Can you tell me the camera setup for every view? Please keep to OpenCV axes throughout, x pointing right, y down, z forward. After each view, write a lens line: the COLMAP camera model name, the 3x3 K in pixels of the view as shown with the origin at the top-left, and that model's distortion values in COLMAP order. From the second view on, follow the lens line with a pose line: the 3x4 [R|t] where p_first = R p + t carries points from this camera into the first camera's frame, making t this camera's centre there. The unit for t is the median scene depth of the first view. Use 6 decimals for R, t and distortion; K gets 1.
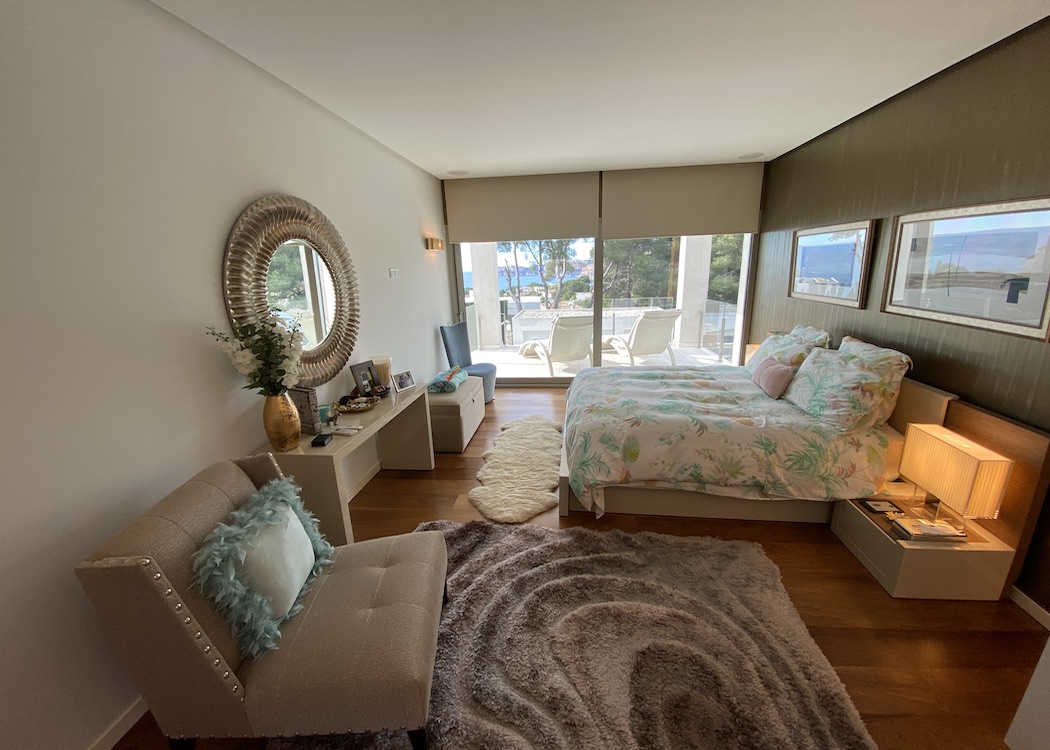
lens RADIAL K [[424.0, 0, 527.1], [0, 424.0, 382.1], [0, 0, 1]] dist [0.030670, -0.025637]
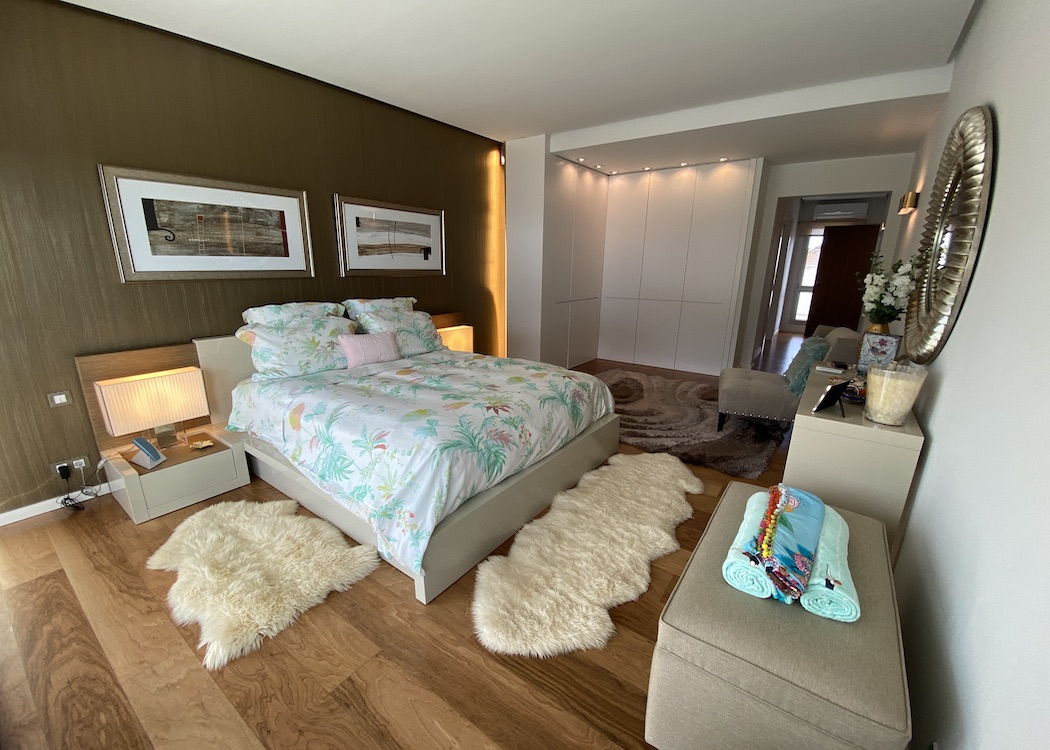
lens RADIAL K [[424.0, 0, 527.1], [0, 424.0, 382.1], [0, 0, 1]] dist [0.030670, -0.025637]
pose [[-0.866030, -0.117283, 0.486042, -0.391124], [0.136933, 0.879297, 0.456164, -0.510395], [-0.480876, 0.461607, -0.745438, 2.422986]]
